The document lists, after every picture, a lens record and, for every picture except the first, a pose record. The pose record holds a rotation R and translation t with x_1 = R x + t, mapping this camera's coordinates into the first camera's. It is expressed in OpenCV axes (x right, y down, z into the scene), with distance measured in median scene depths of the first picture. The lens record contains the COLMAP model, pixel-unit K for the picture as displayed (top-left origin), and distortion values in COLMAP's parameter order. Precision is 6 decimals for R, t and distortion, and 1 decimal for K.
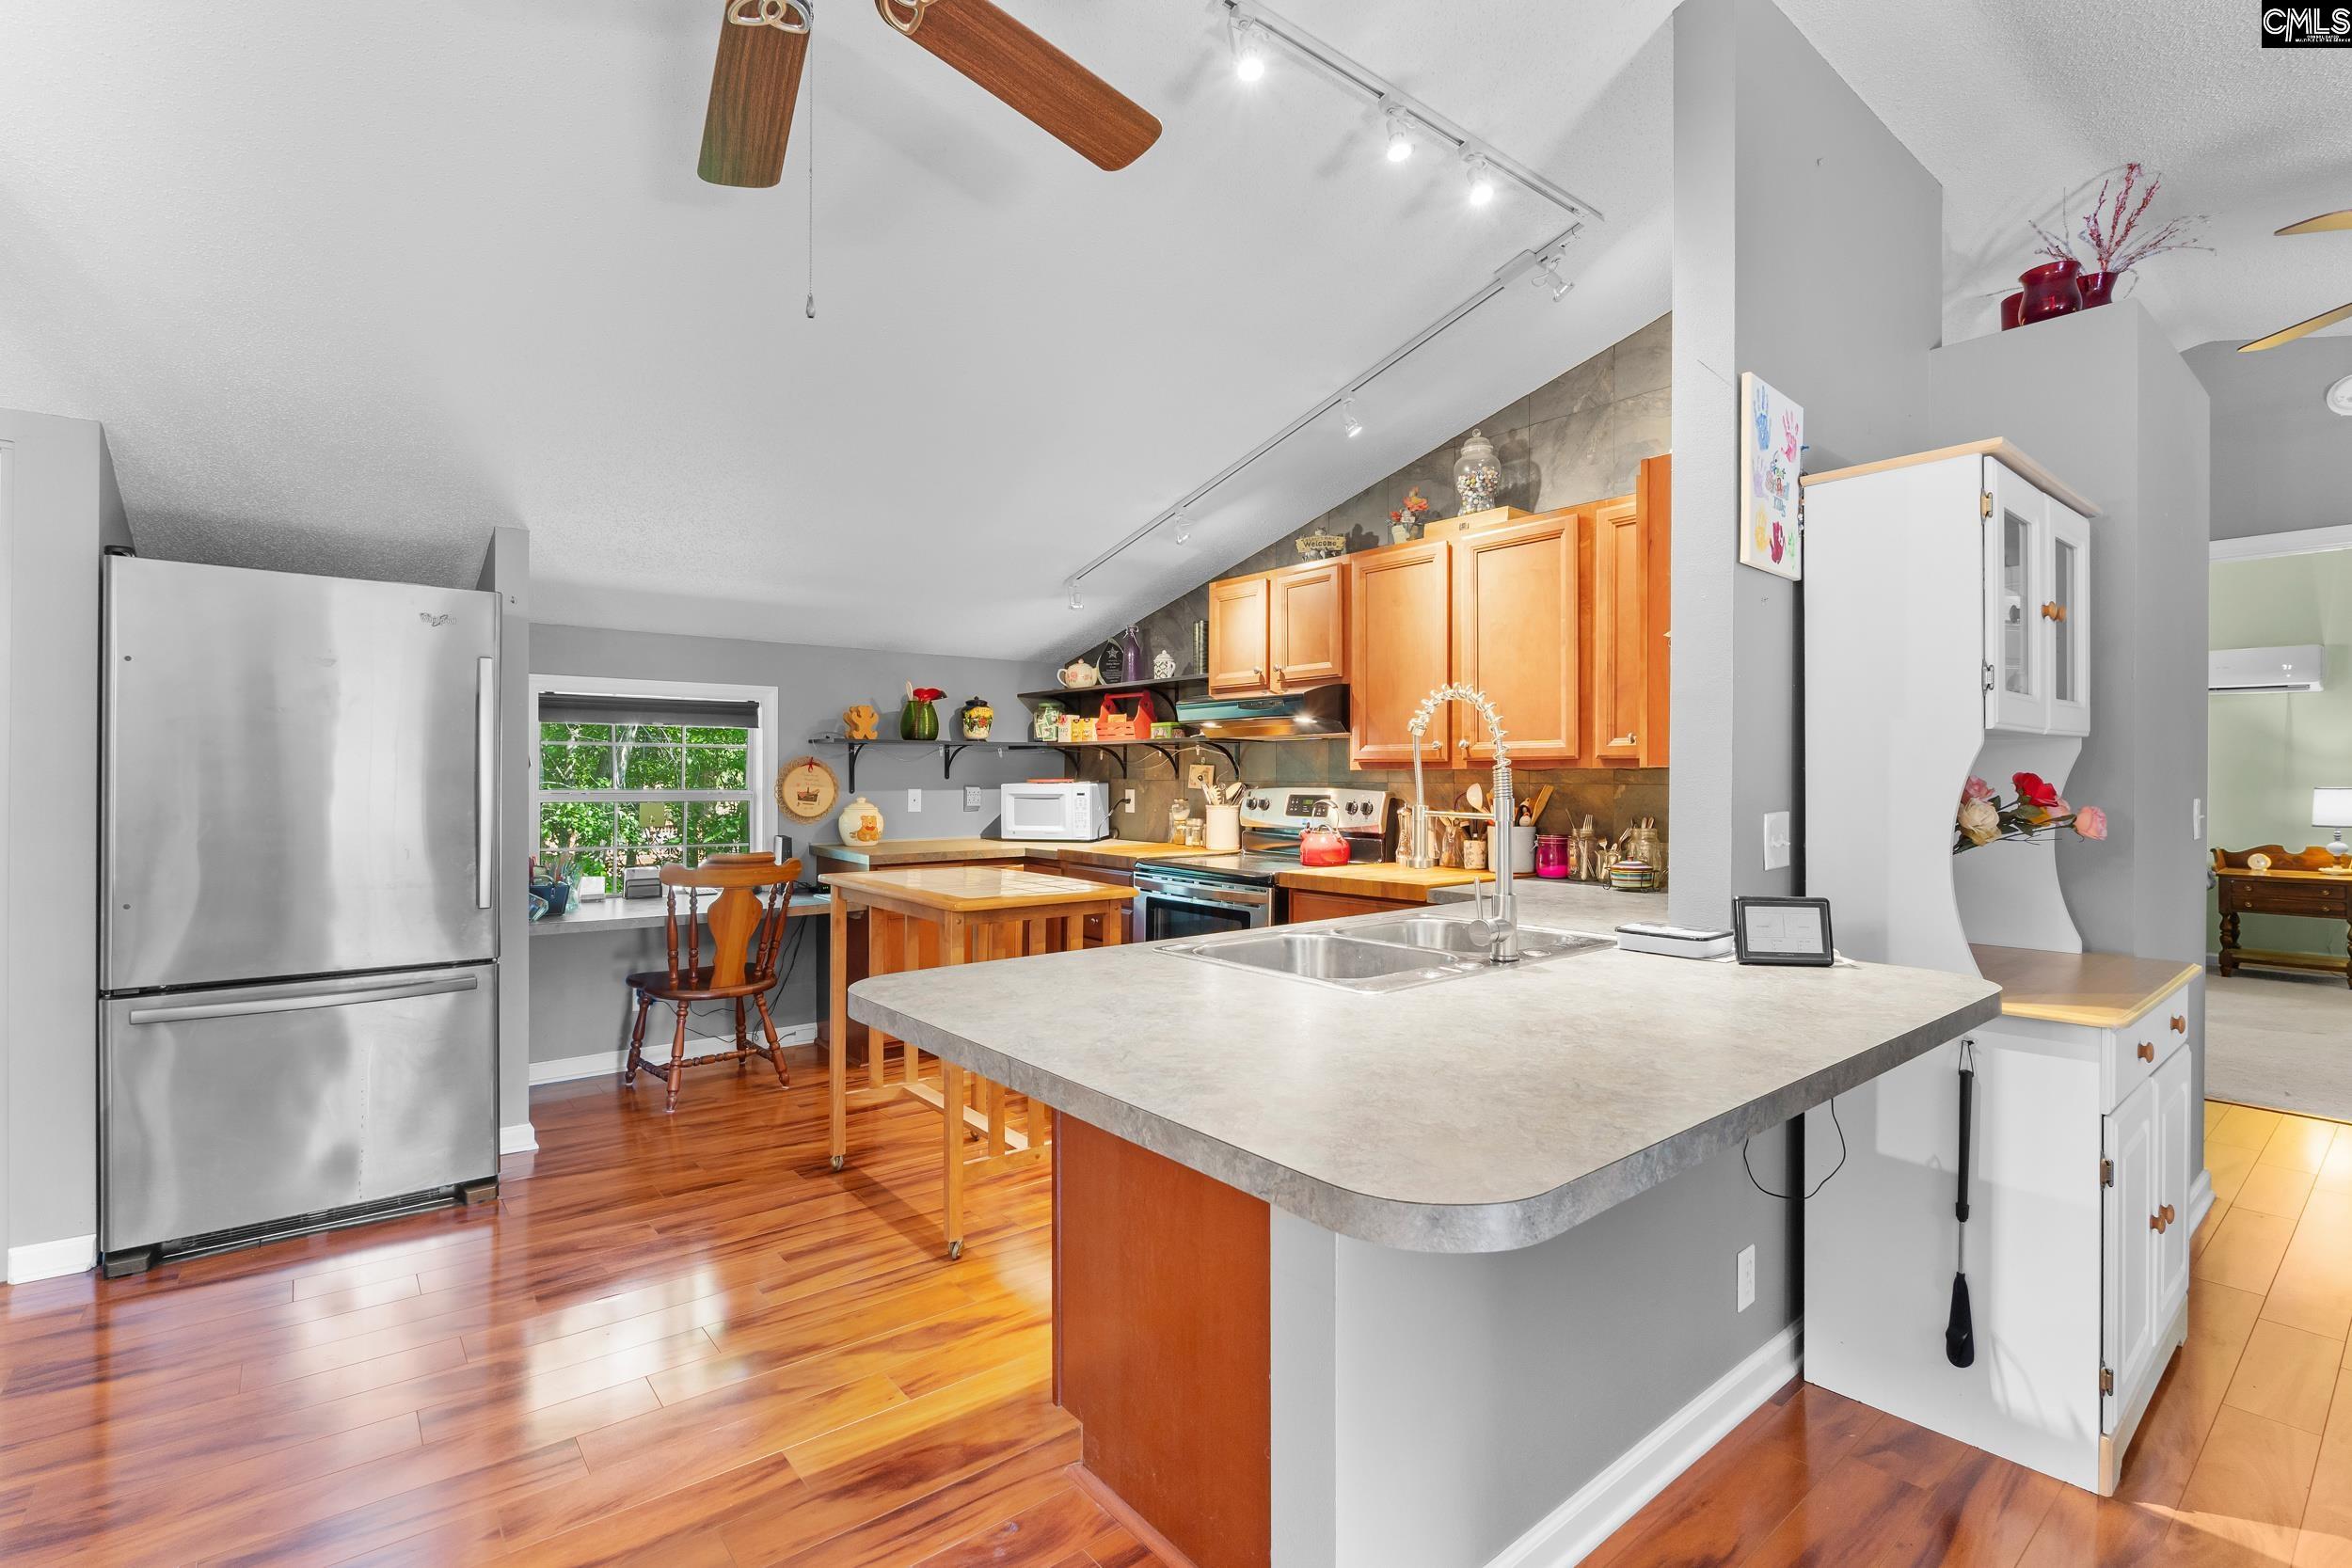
lens RADIAL K [[1074.0, 0, 1166.4], [0, 1074.0, 770.9], [0, 0, 1]] dist [-0.000586, 0.000016]
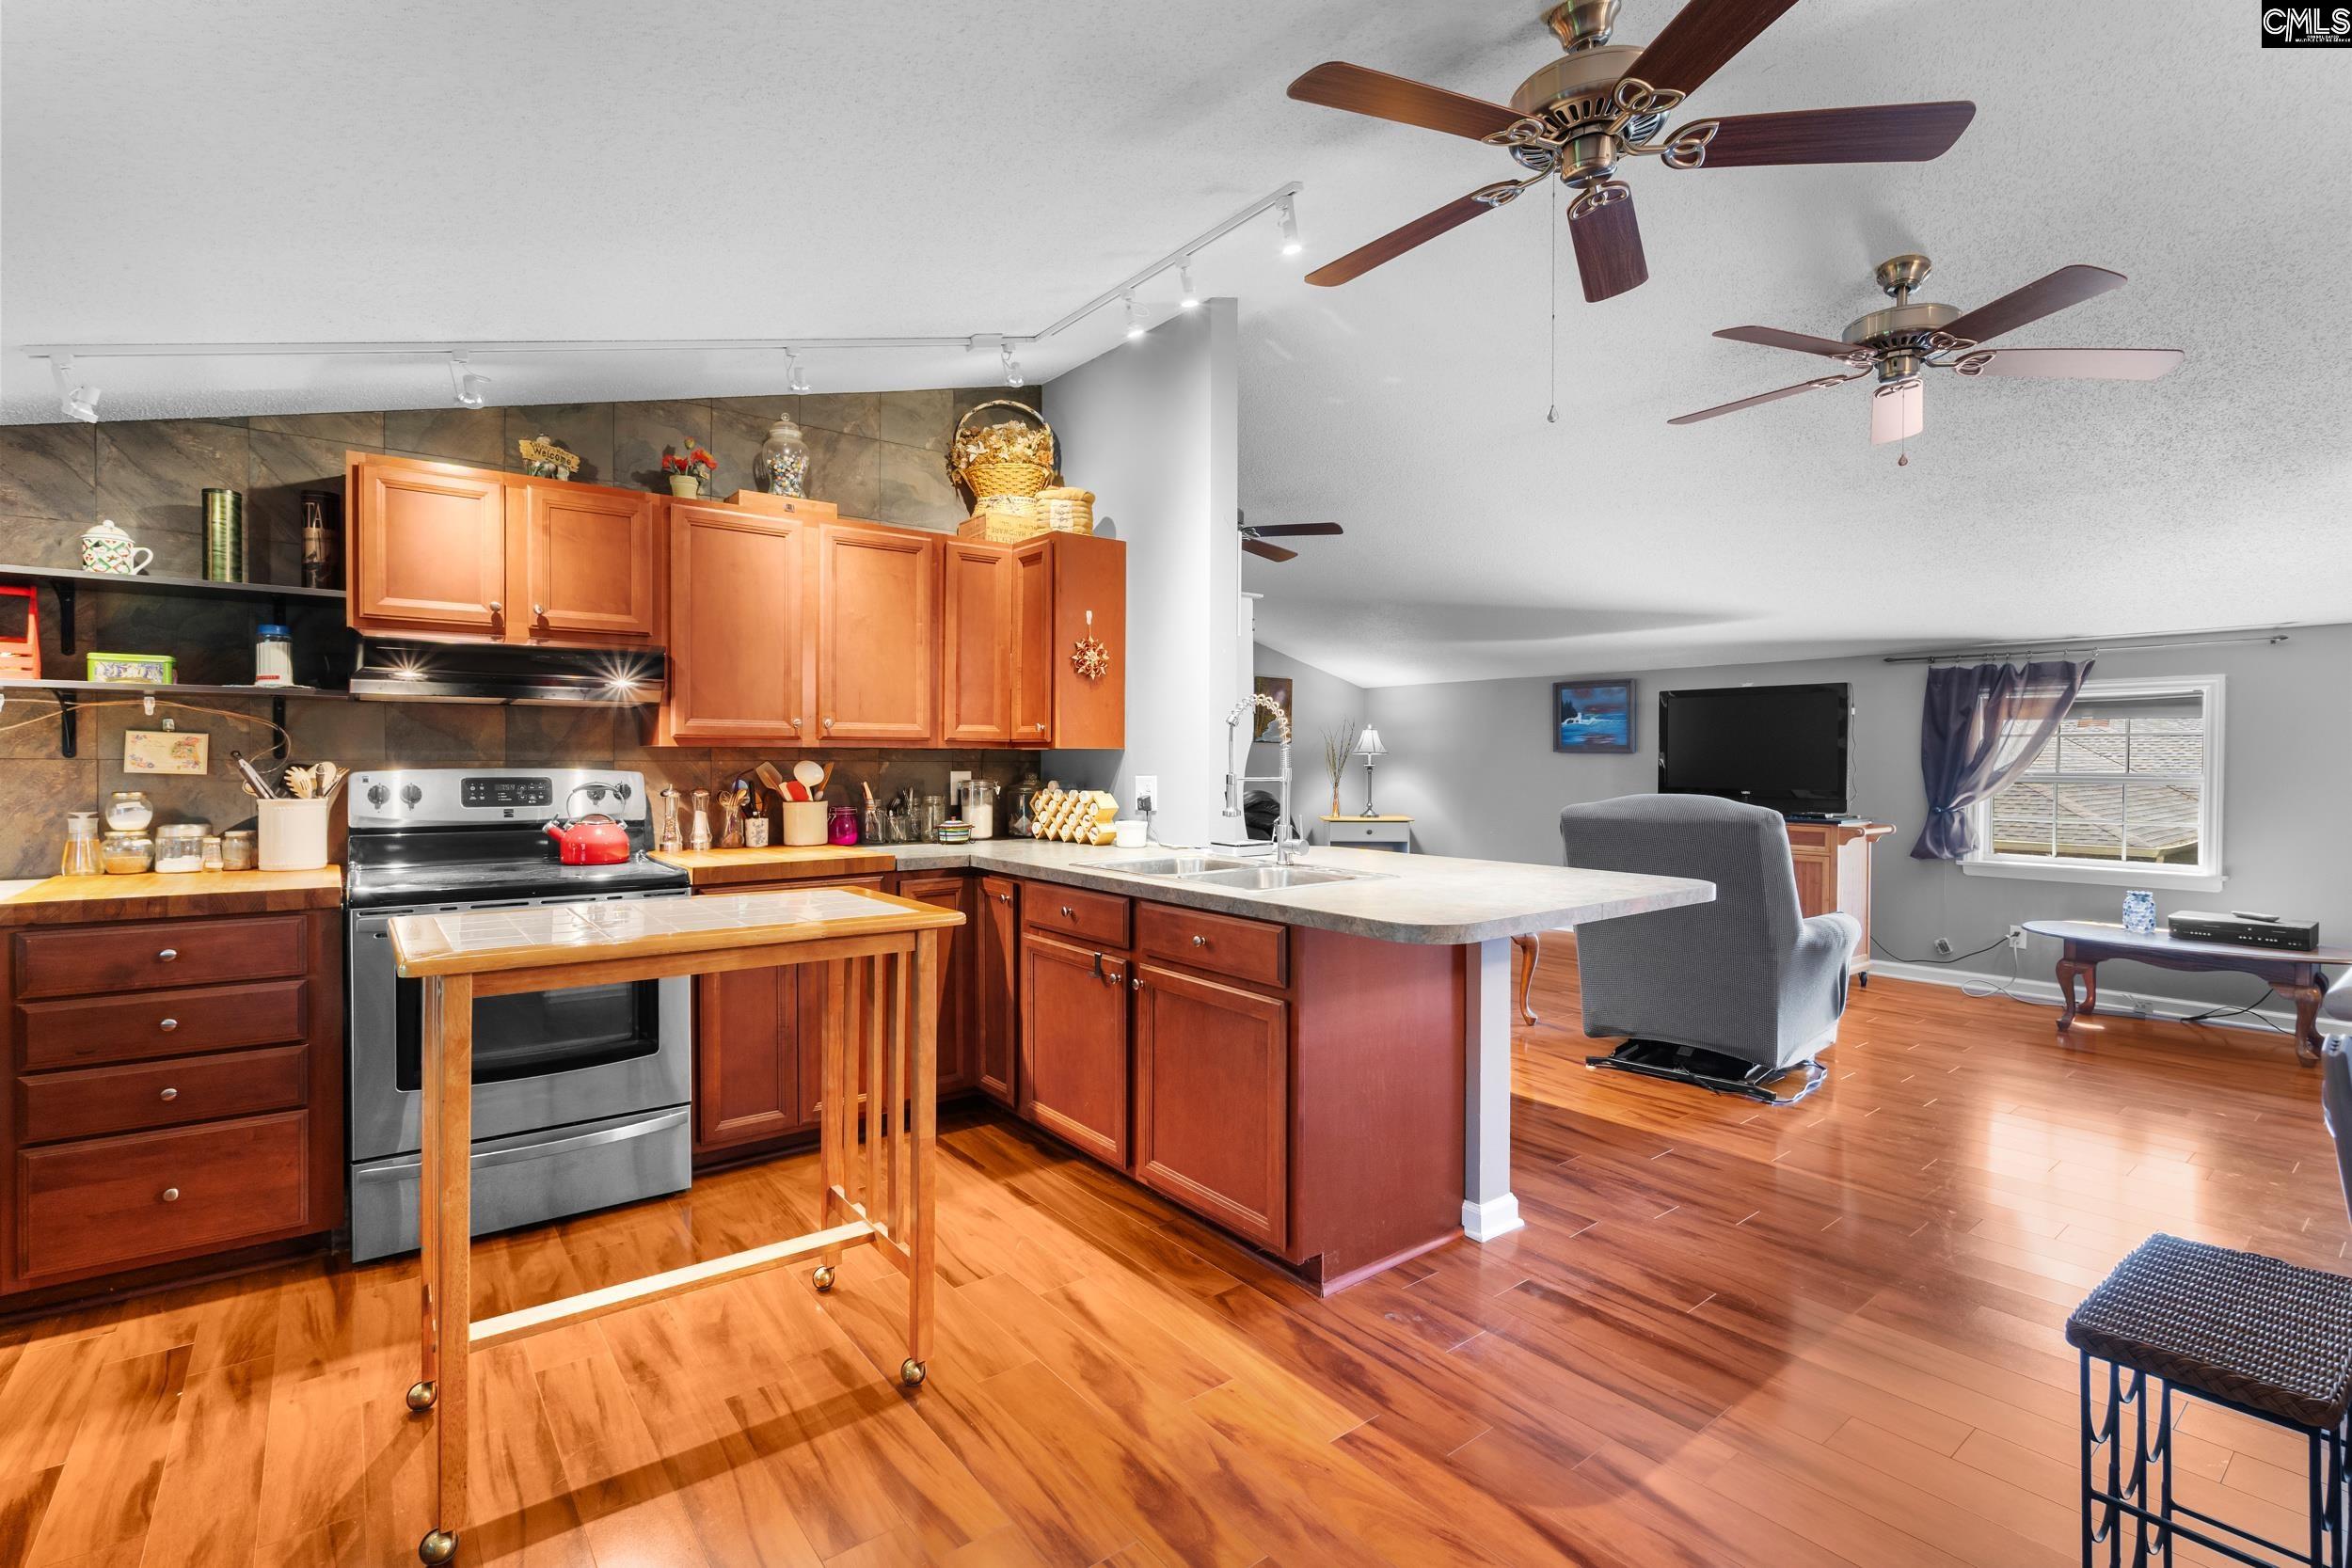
lens RADIAL K [[1074.0, 0, 1166.4], [0, 1074.0, 770.9], [0, 0, 1]] dist [-0.000586, 0.000016]
pose [[0.021275, -0.015112, 0.999659, -0.796709], [-0.008969, 0.999843, 0.015306, 0.002126], [-0.999733, -0.009292, 0.021136, 0.676216]]
